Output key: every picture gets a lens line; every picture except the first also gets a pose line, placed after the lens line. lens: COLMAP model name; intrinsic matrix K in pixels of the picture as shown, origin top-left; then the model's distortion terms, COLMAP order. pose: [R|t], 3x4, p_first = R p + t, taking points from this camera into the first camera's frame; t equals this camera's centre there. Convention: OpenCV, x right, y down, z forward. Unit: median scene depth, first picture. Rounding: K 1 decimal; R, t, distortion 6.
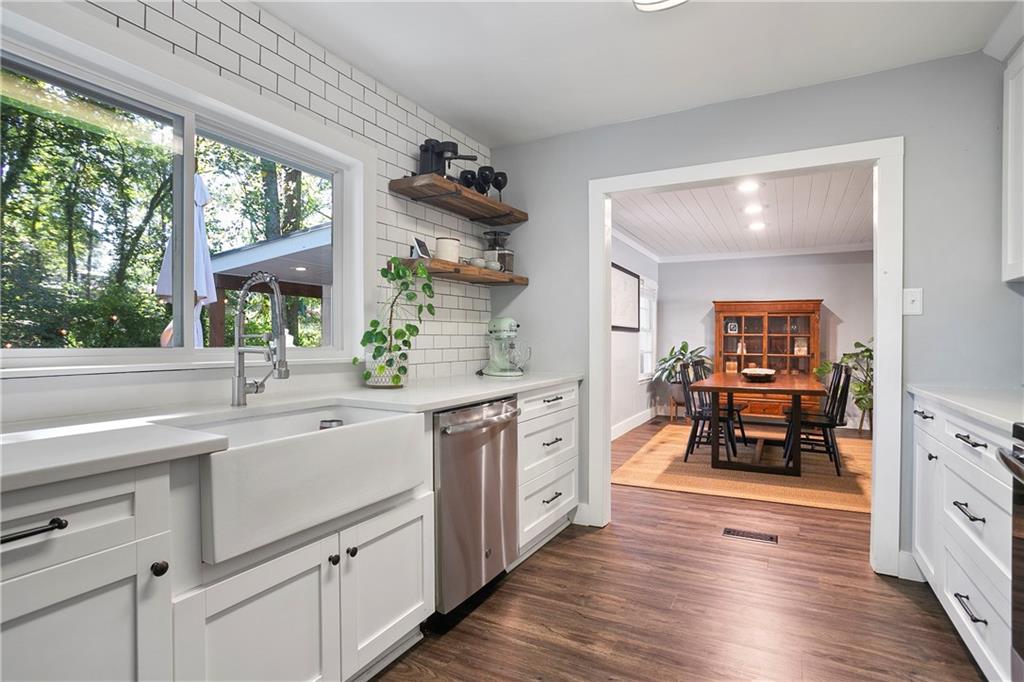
lens RADIAL K [[502.5, 0, 511.3], [0, 502.5, 336.7], [0, 0, 1]] dist [-0.043152, 0.015707]
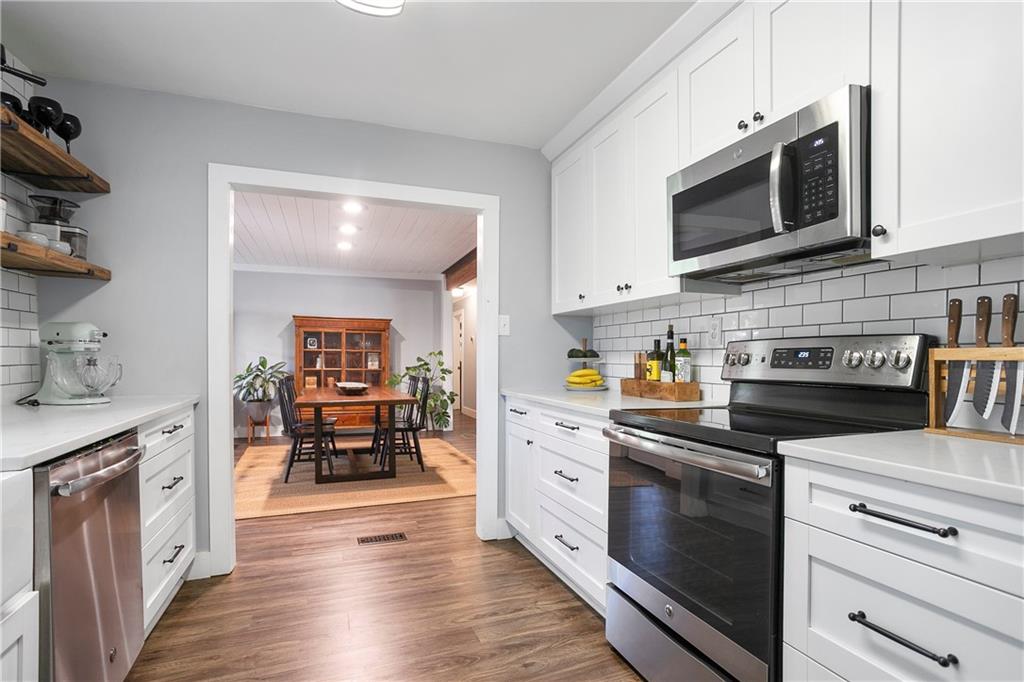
lens RADIAL K [[502.5, 0, 523.0], [0, 502.5, 355.2], [0, 0, 1]] dist [-0.043152, 0.015707]
pose [[0.657413, 0.001770, 0.753528, -0.108120], [-0.006892, 0.999970, 0.003664, 0.001288], [-0.753499, -0.007602, 0.657406, 0.061004]]
